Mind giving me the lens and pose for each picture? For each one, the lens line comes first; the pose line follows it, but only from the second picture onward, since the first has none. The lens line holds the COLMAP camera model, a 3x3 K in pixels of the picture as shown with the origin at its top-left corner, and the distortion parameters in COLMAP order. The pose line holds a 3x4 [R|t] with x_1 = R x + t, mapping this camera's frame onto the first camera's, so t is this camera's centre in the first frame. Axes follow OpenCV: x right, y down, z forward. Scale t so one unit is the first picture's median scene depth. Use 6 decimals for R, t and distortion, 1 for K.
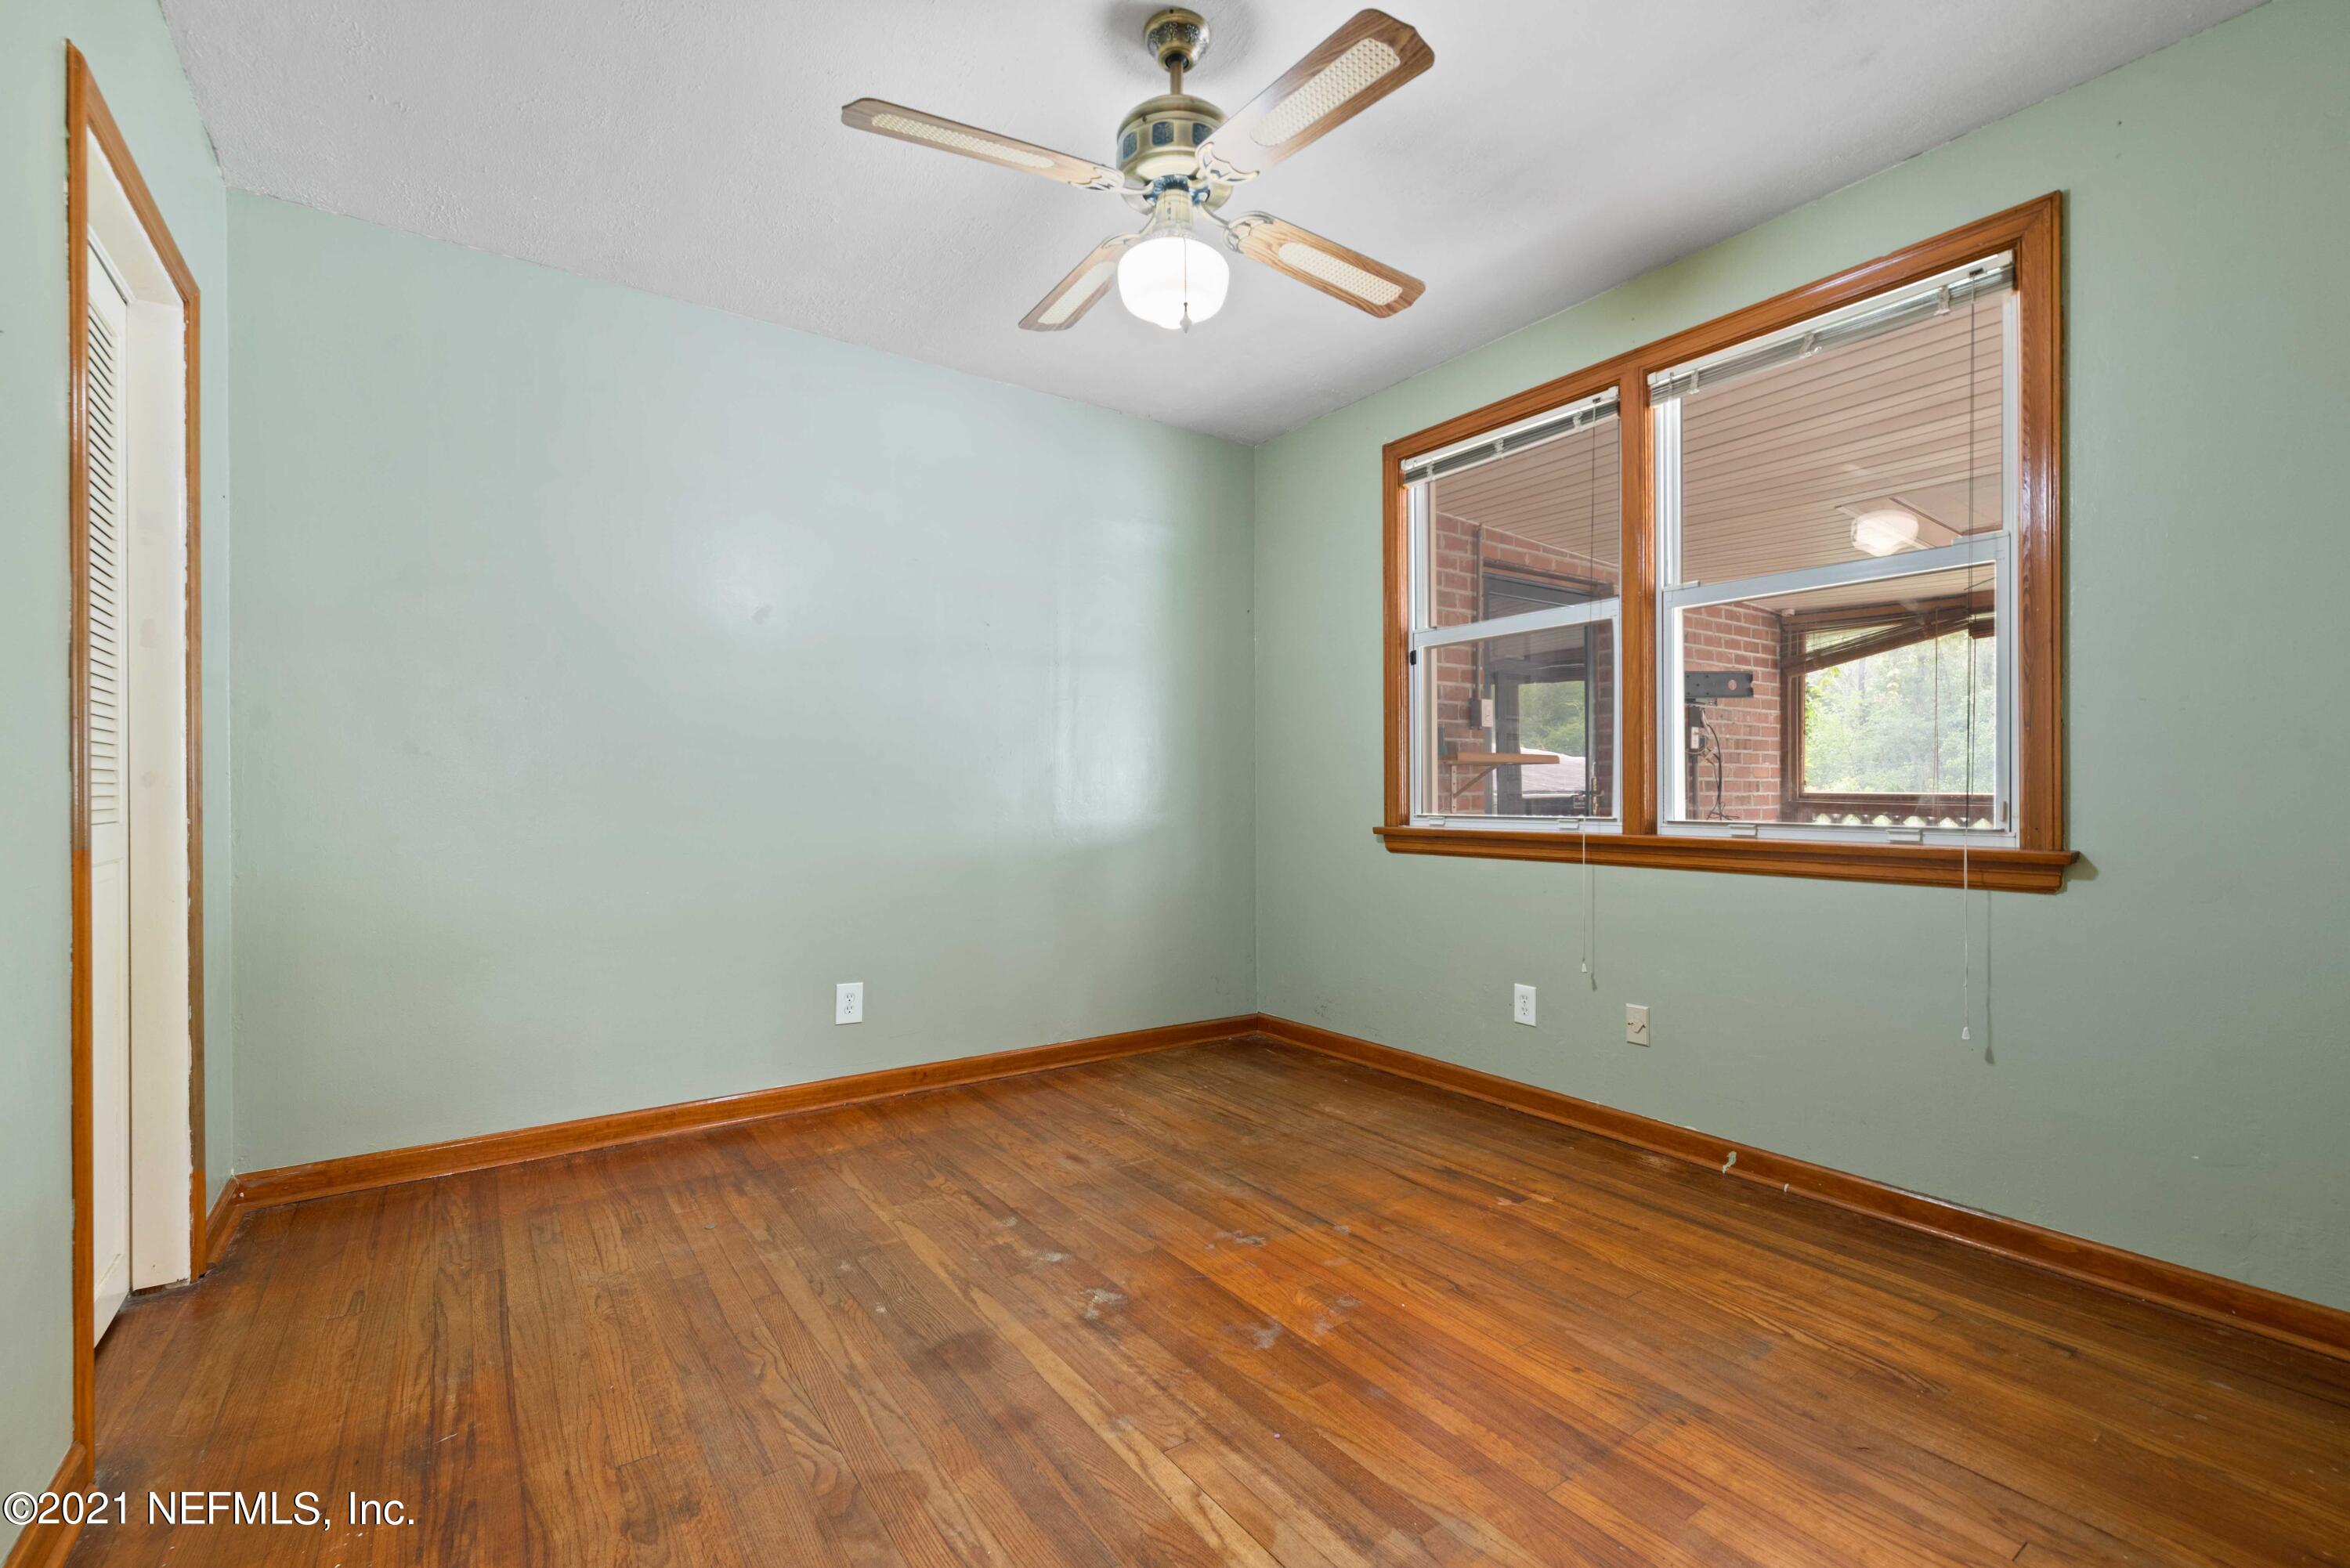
lens RADIAL K [[1020.2, 0, 1159.0], [0, 1020.2, 787.9], [0, 0, 1]] dist [0.002139, 0.000121]
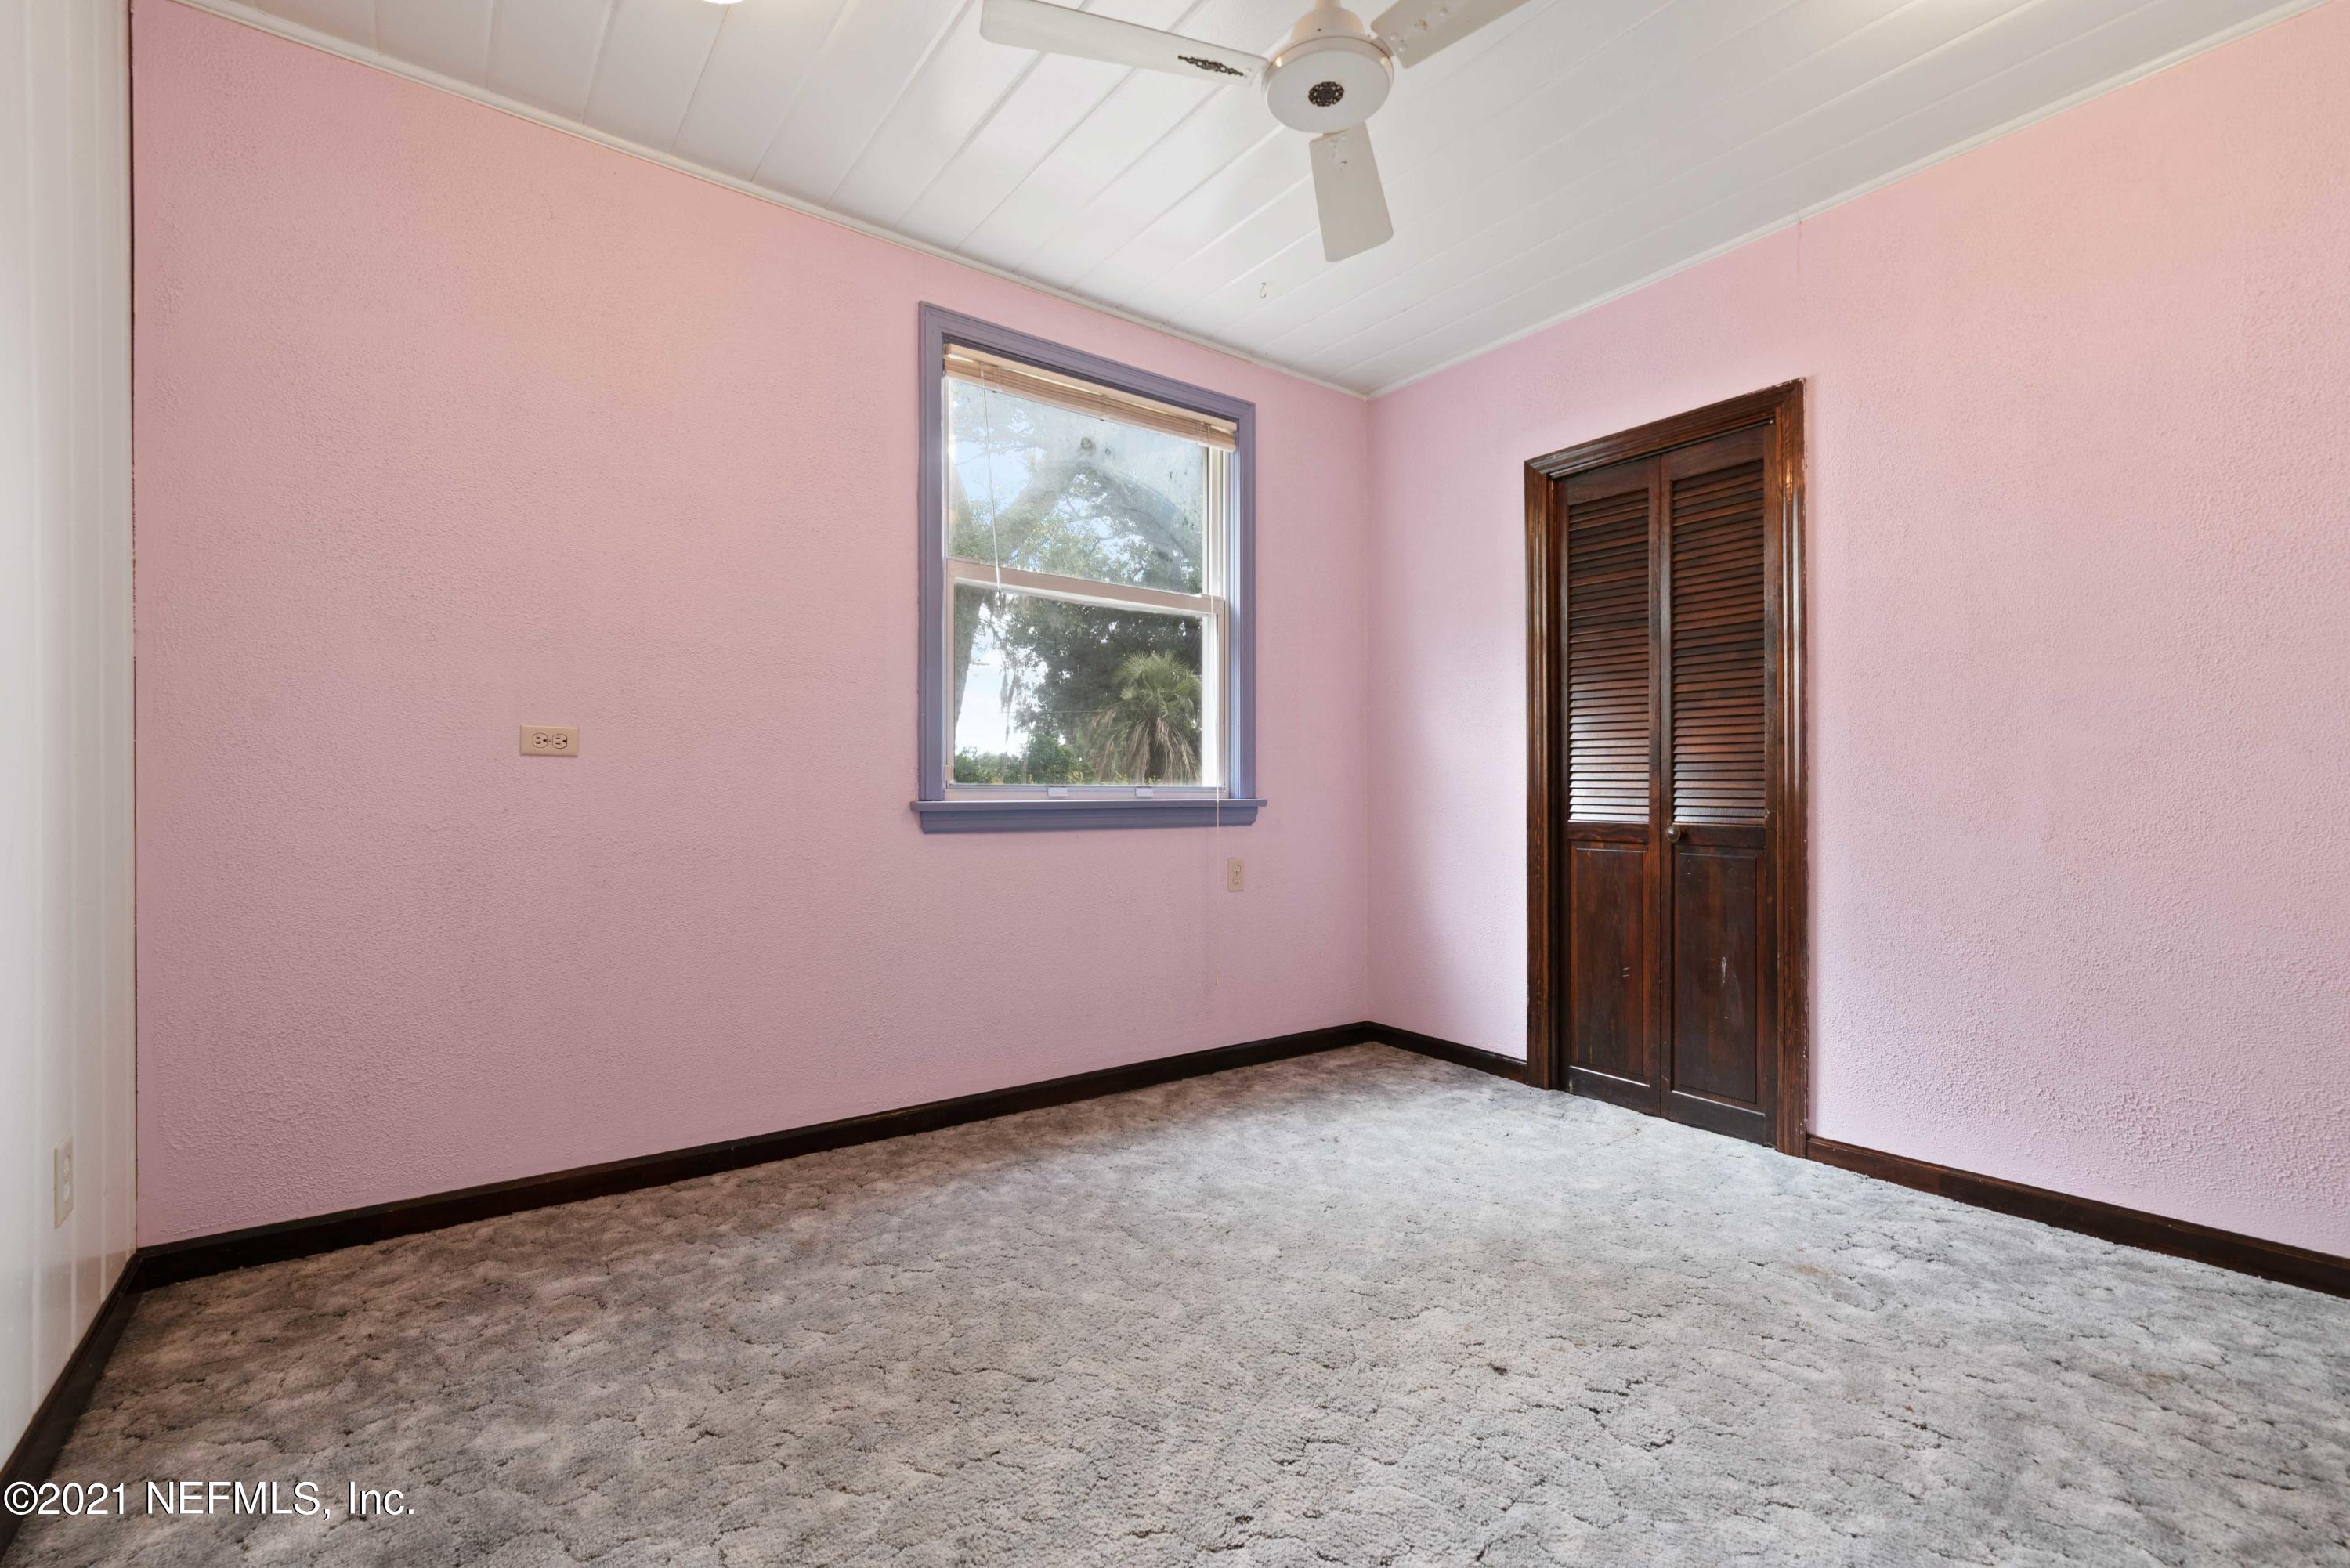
lens RADIAL K [[1020.2, 0, 1159.0], [0, 1020.2, 787.9], [0, 0, 1]] dist [0.002139, 0.000121]
pose [[-0.022614, -0.011369, 0.999680, -0.739440], [-0.006003, 0.999919, 0.011236, 0.024416], [-0.999726, -0.005747, -0.022681, 1.123508]]
